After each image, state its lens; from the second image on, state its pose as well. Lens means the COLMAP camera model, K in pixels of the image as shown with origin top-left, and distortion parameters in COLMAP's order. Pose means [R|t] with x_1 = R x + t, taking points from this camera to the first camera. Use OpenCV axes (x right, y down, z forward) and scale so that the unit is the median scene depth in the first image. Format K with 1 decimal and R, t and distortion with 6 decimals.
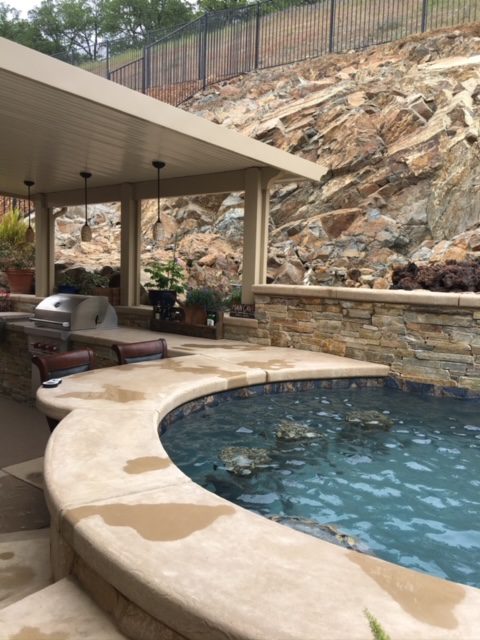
lens RADIAL K [[525.2, 0, 240.0], [0, 525.2, 320.0], [0, 0, 1]] dist [0.077756, -0.103258]
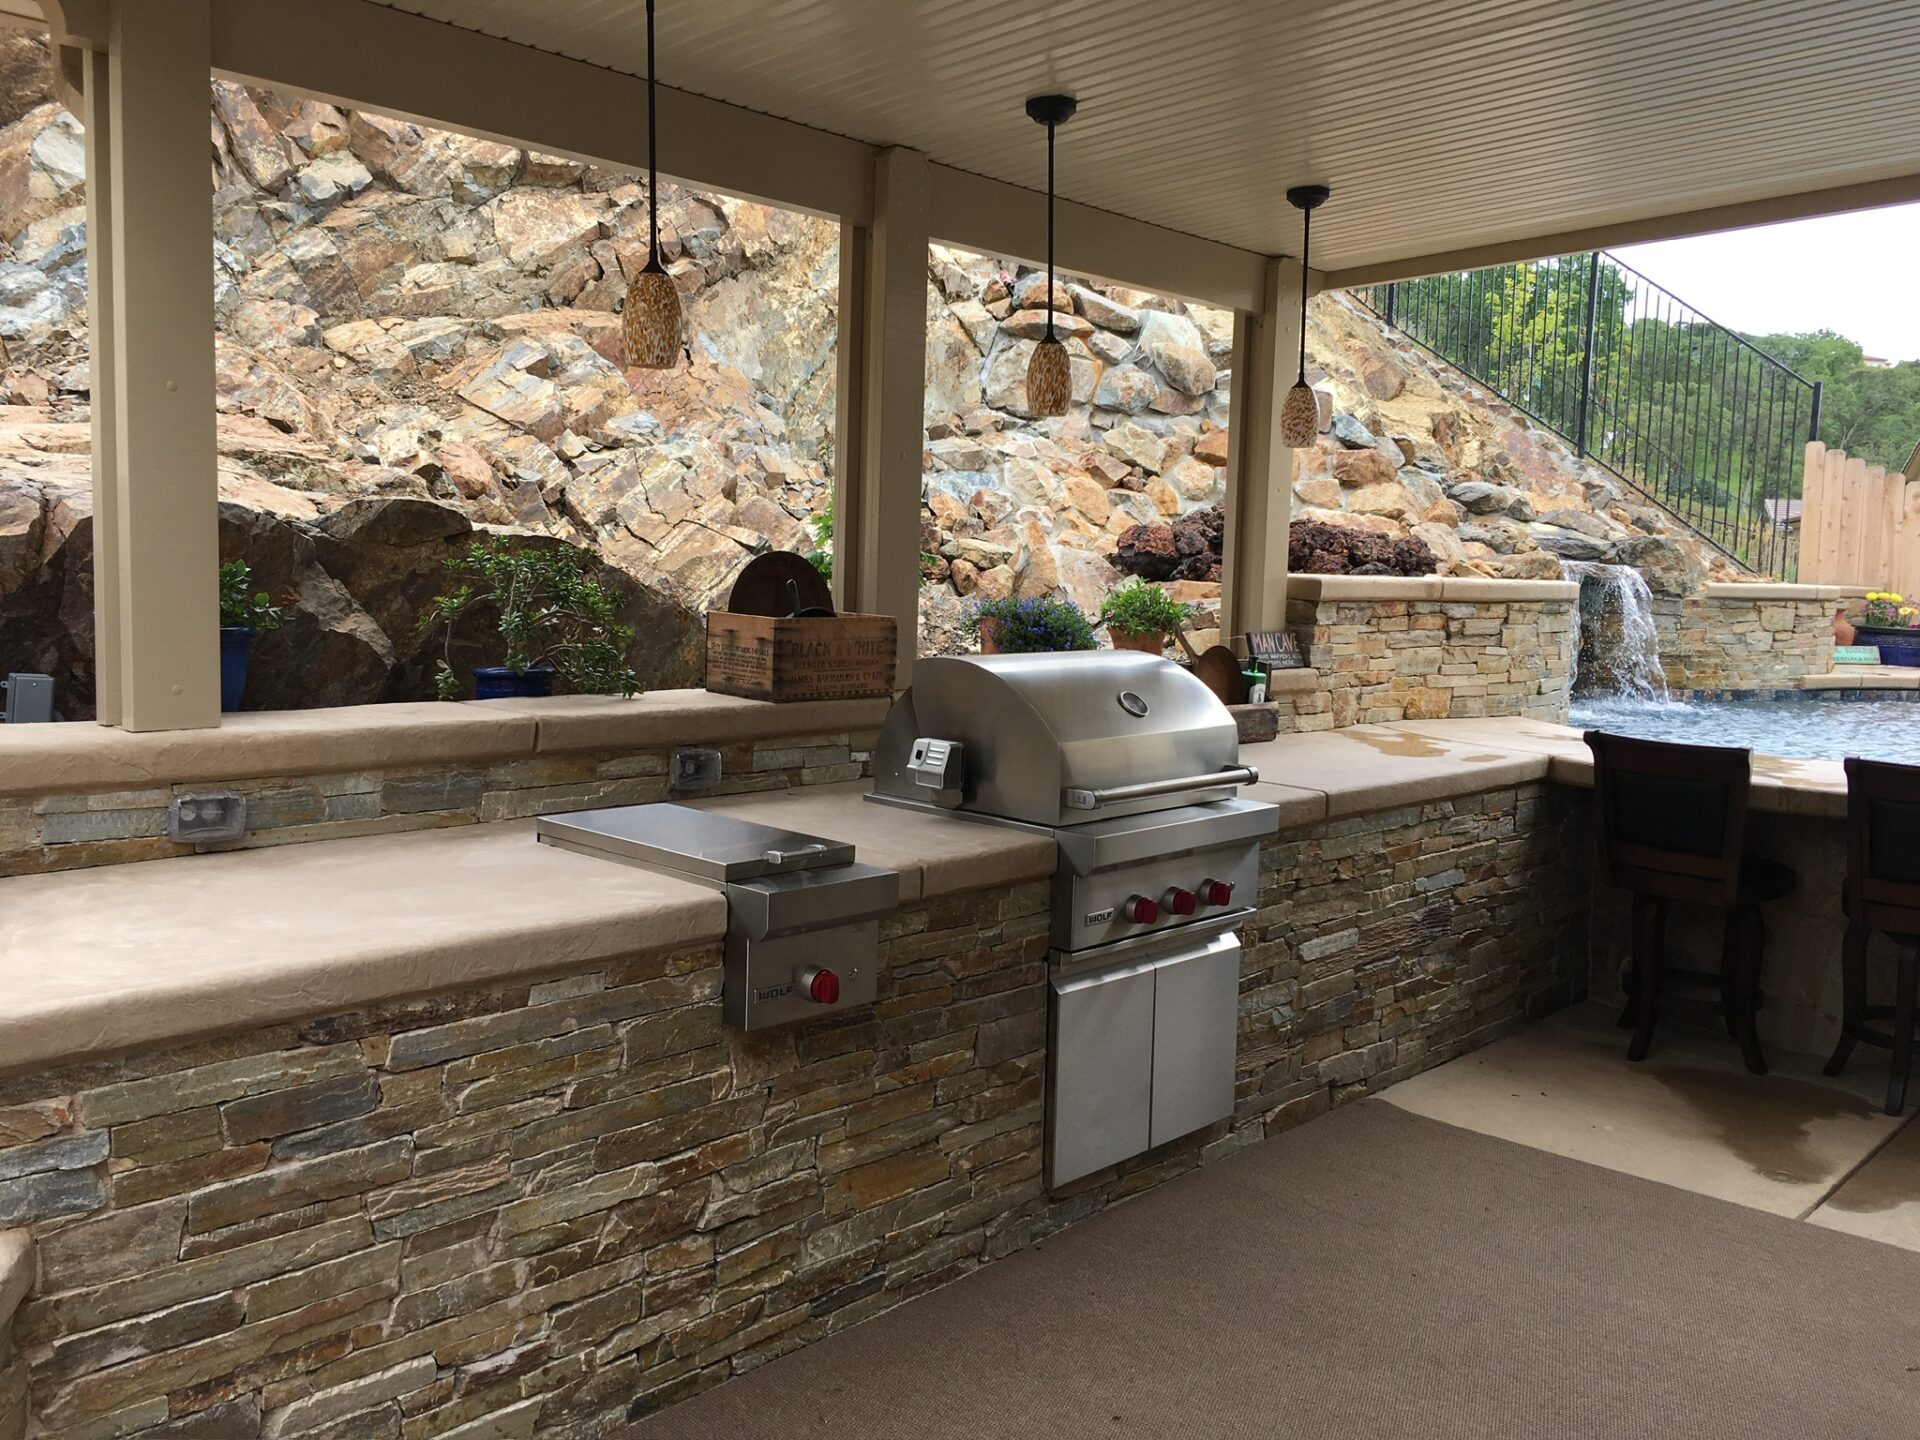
lens RADIAL K [[1575.5, 0, 960.0], [0, 1575.5, 720.0], [0, 0, 1]] dist [0.077756, -0.103258]
pose [[0.093717, -0.129602, 0.987127, -0.748542], [0.067338, 0.990046, 0.123592, -0.081437], [-0.993319, 0.054889, 0.101512, 0.753341]]
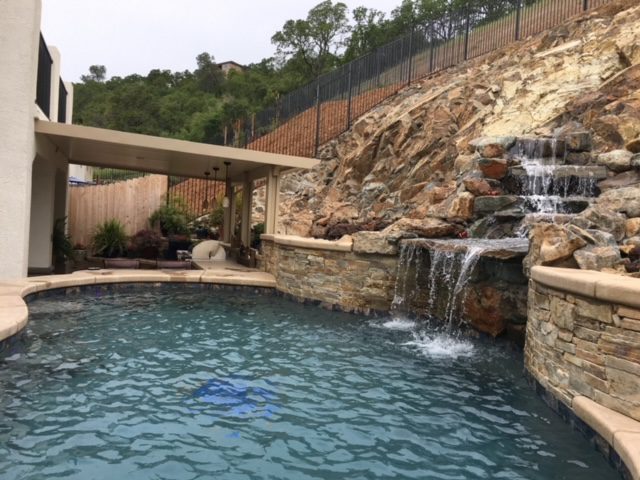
lens RADIAL K [[525.2, 0, 320.0], [0, 525.2, 240.0], [0, 0, 1]] dist [0.077756, -0.103258]
pose [[0.859085, 0.030121, -0.510945, 0.672800], [-0.074983, 0.994903, -0.067423, 0.031397], [0.506310, 0.096235, 0.856965, -0.198036]]
